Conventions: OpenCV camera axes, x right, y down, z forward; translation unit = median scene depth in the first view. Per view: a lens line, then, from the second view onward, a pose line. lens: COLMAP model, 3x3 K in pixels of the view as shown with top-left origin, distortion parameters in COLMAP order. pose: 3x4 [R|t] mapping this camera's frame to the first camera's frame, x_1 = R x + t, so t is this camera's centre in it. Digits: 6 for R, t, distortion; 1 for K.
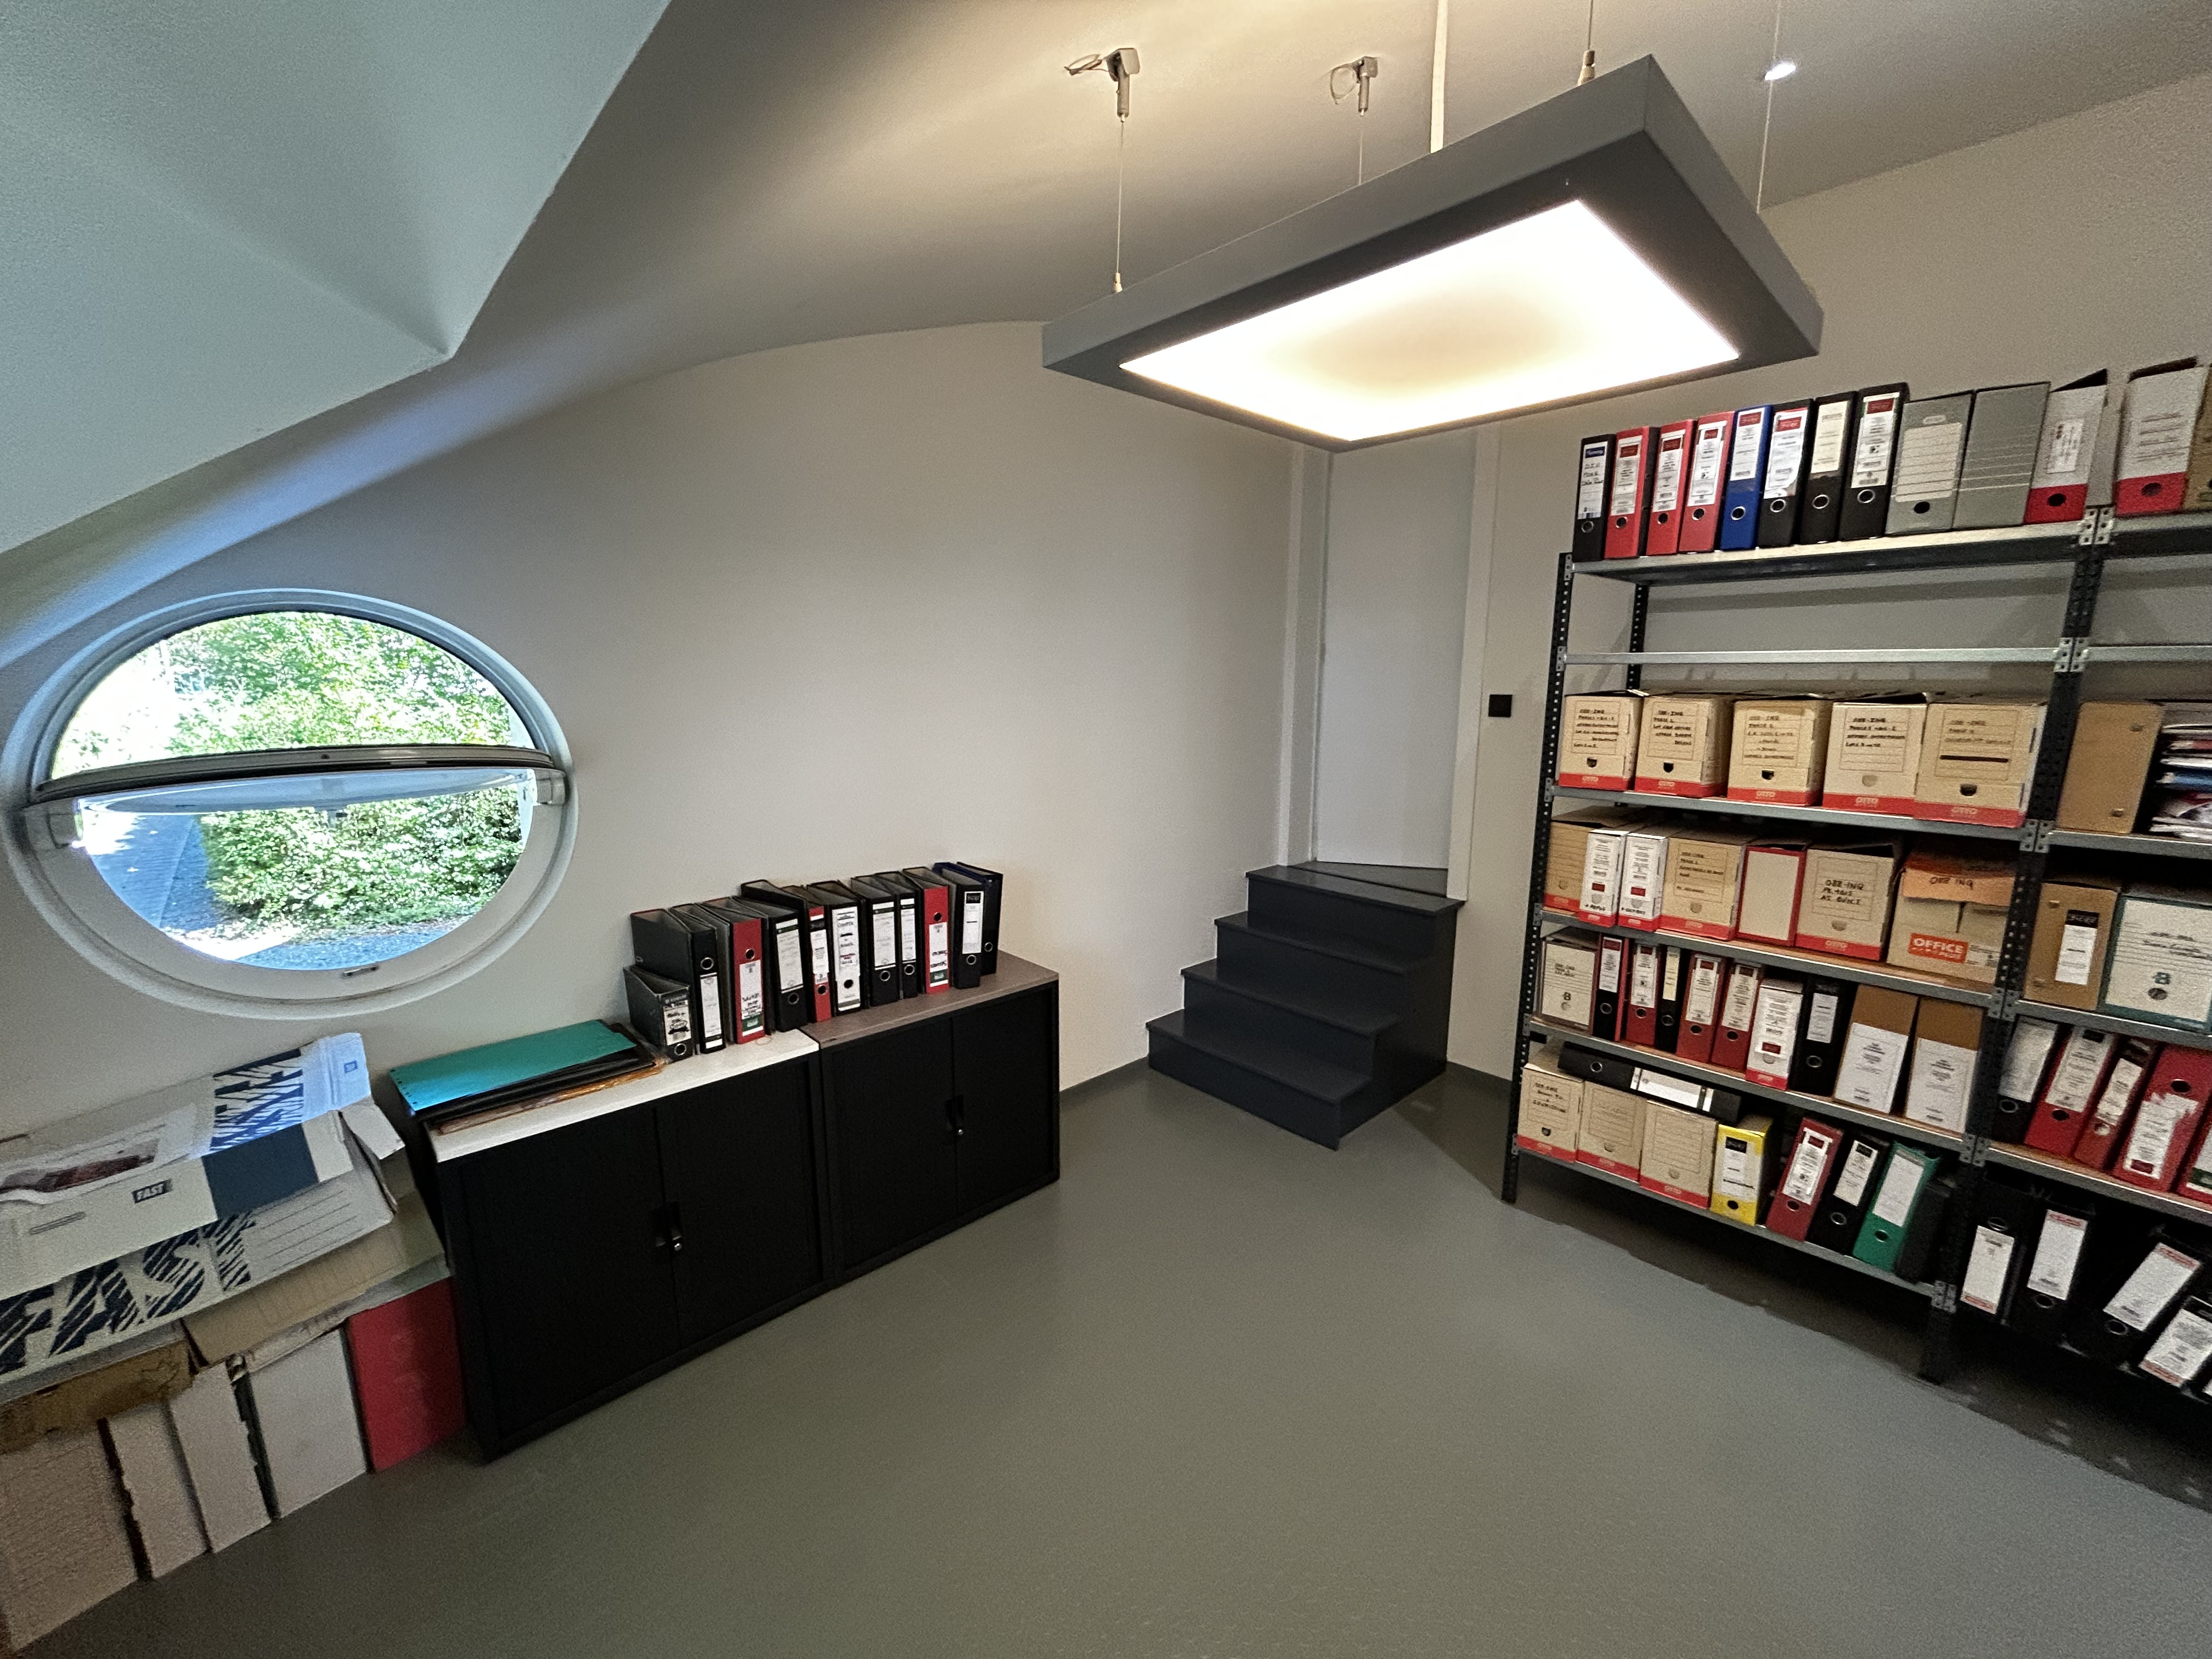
lens RADIAL K [[892.5, 0, 1101.4], [0, 892.5, 832.2], [0, 0, 1]] dist [0.001273, 0.000505]
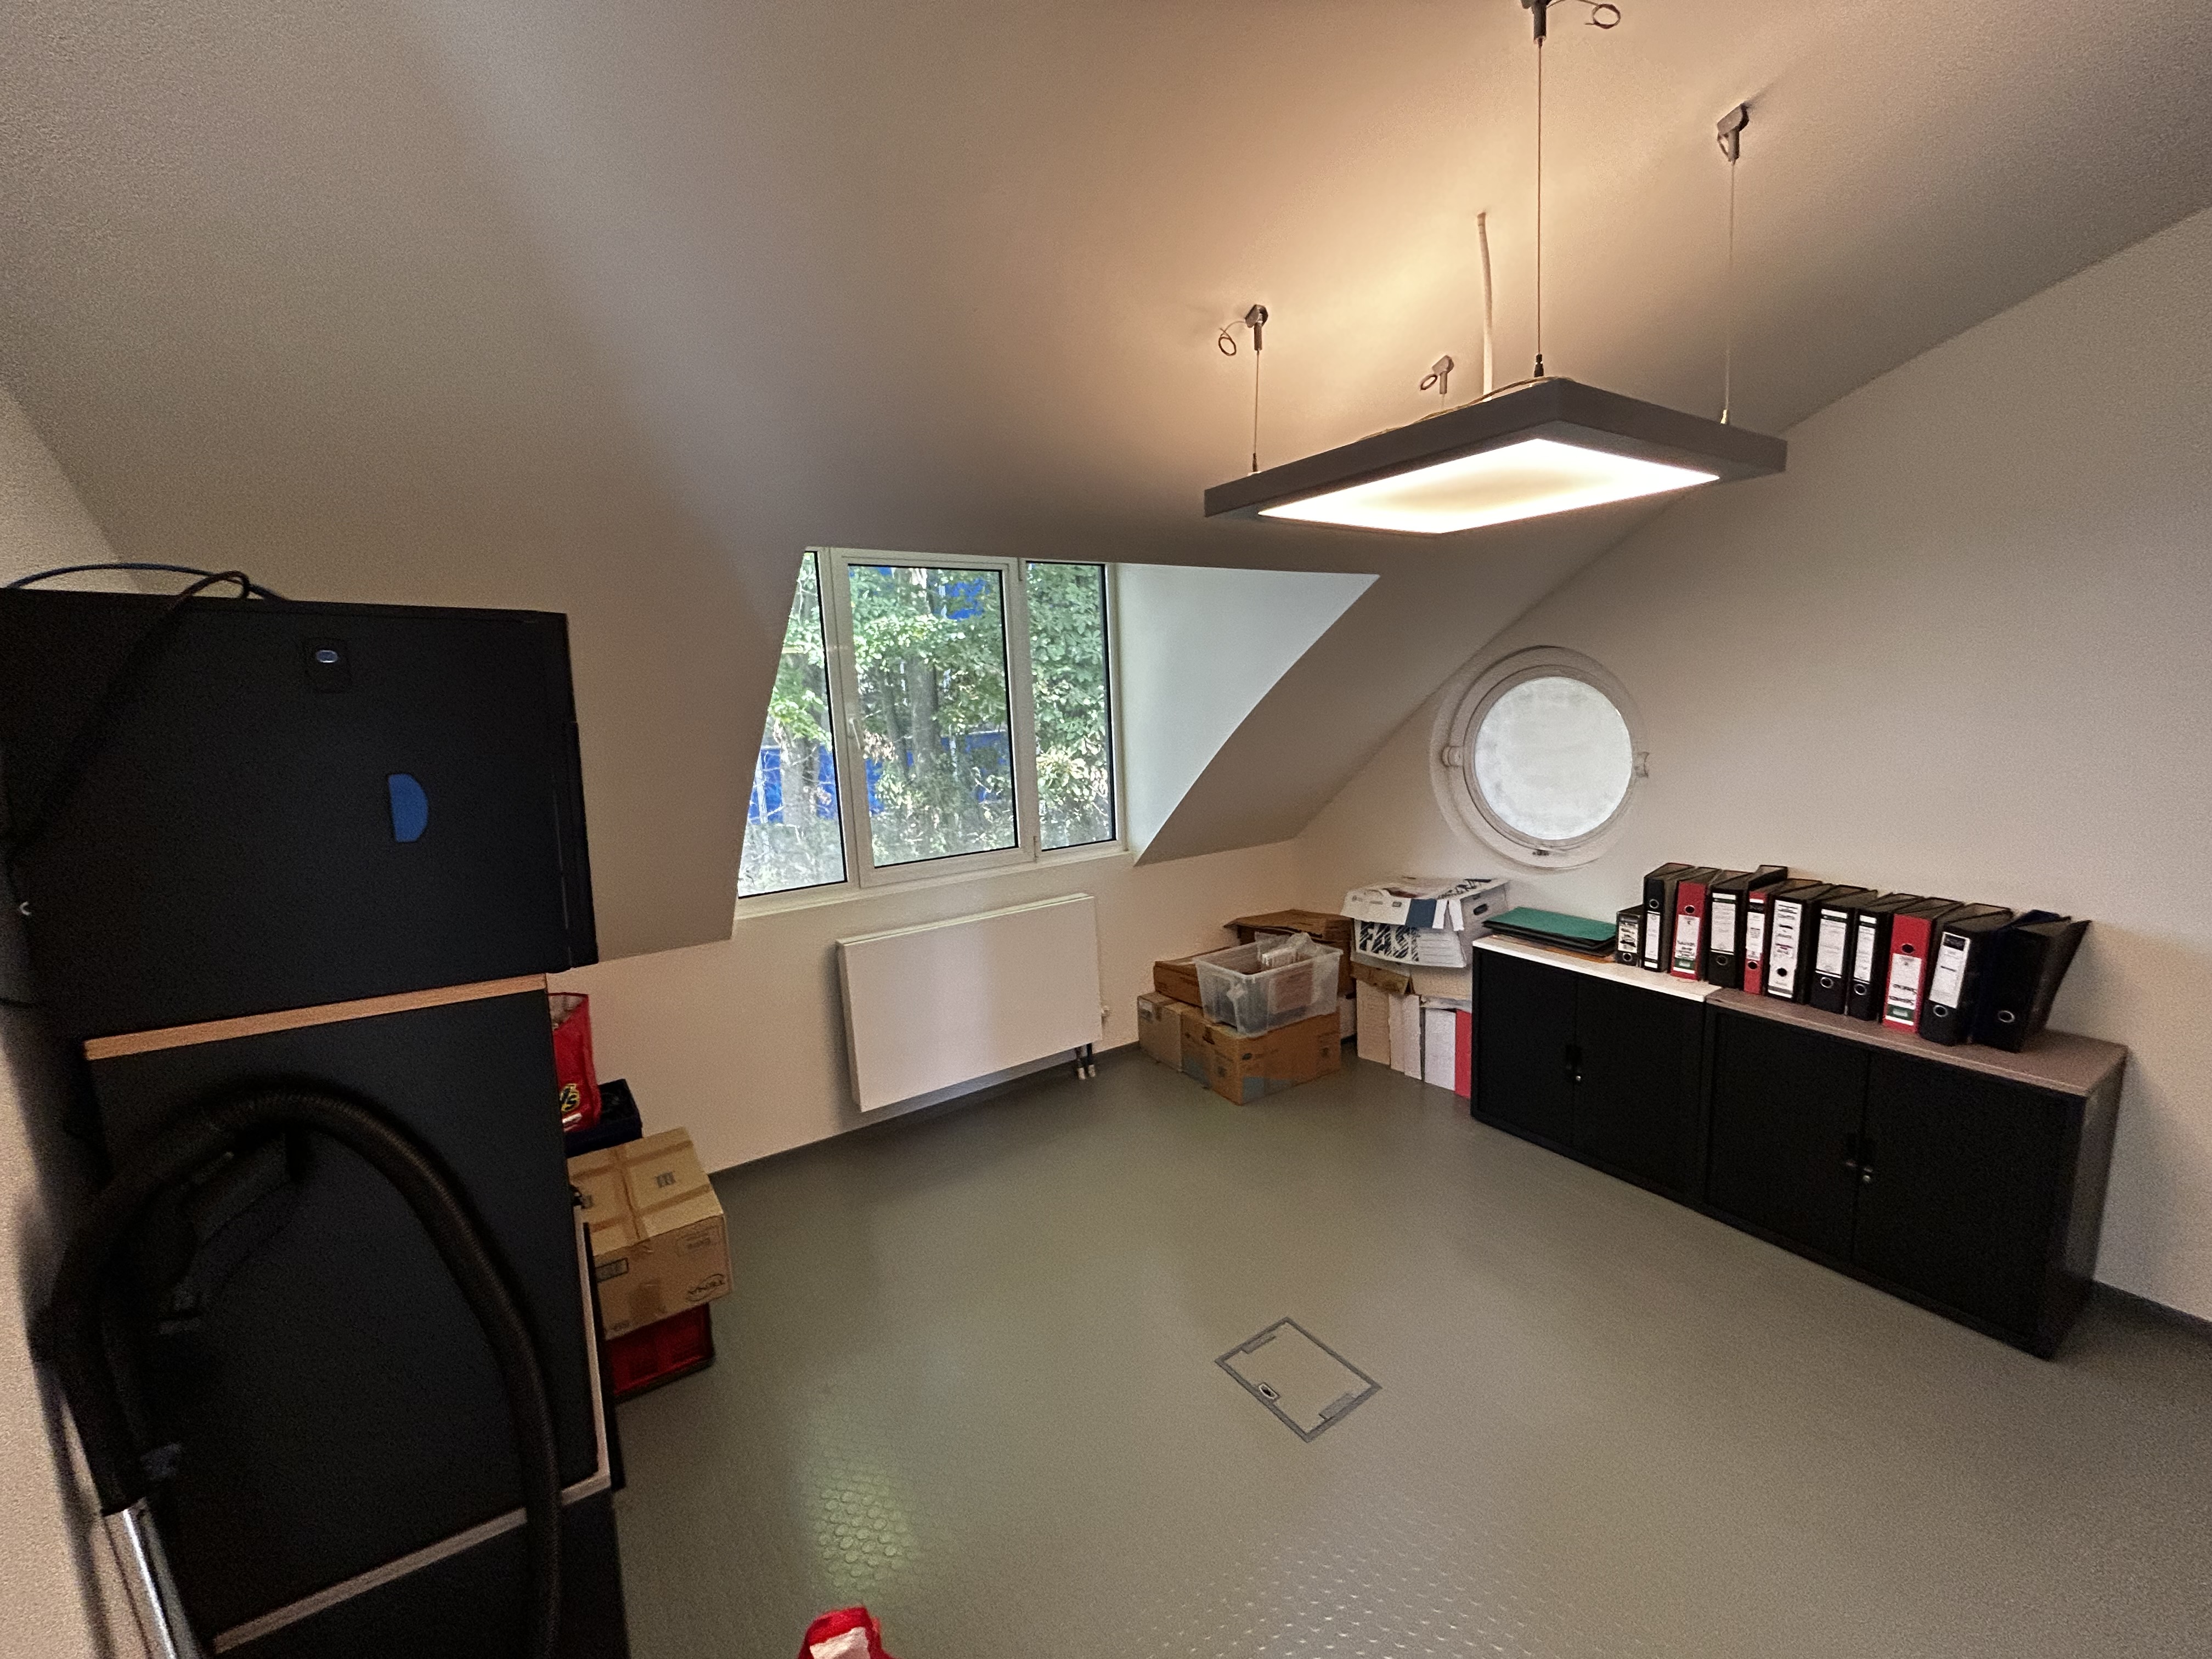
lens RADIAL K [[892.5, 0, 1101.4], [0, 892.5, 832.2], [0, 0, 1]] dist [0.001273, 0.000505]
pose [[-0.167616, 0.175406, -0.970122, 0.898517], [-0.119170, 0.973223, 0.196557, -0.112031], [0.978623, 0.148556, -0.142225, 0.334527]]
